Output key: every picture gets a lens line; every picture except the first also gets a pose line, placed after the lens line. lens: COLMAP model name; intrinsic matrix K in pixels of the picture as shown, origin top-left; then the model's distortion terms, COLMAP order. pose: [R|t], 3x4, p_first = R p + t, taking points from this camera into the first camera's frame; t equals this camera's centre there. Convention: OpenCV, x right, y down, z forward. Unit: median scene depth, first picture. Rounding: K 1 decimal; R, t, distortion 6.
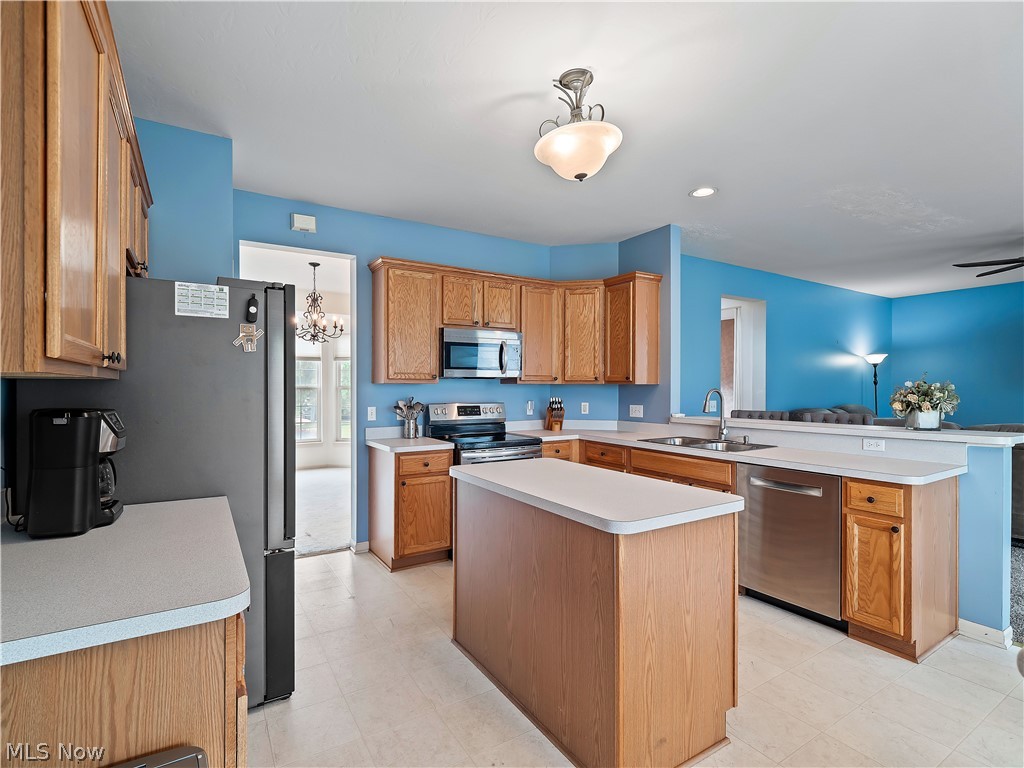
lens RADIAL K [[495.8, 0, 507.2], [0, 495.8, 387.6], [0, 0, 1]] dist [0.001128, -0.001678]
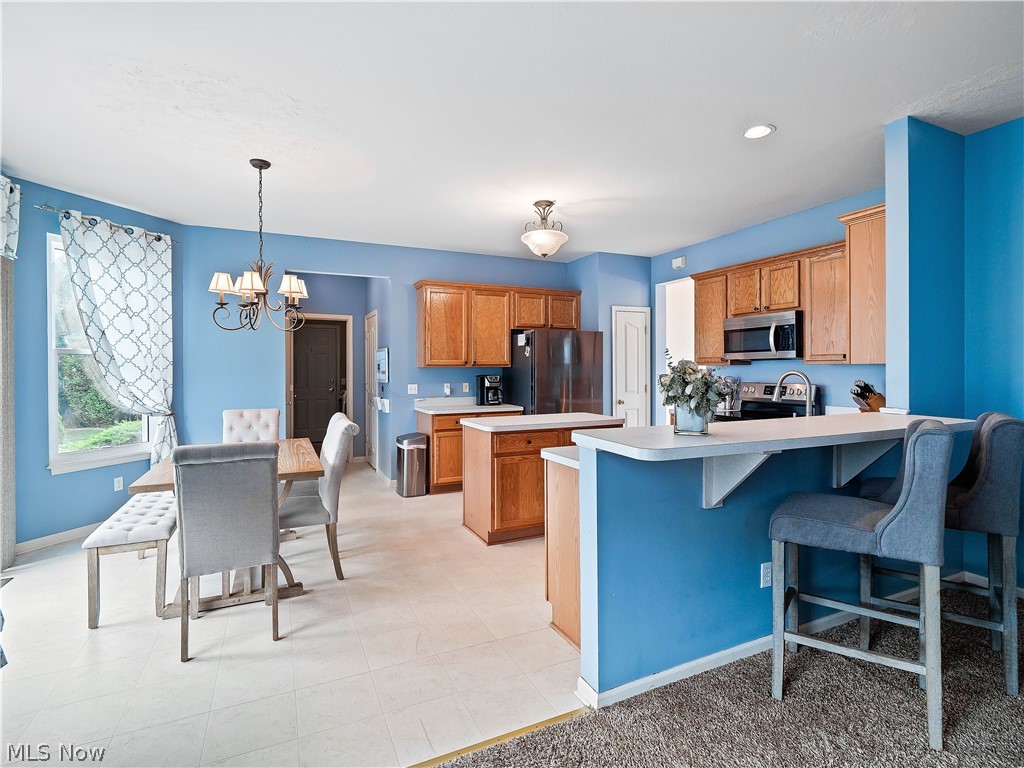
lens RADIAL K [[503.0, 0, 515.0], [0, 503.0, 368.9], [0, 0, 1]] dist [0.002415, -0.000040]
pose [[-0.106324, -0.000345, -0.994331, 1.120953], [0.005046, 0.999987, -0.000886, -0.000851], [0.994319, -0.005112, -0.106321, 0.607057]]
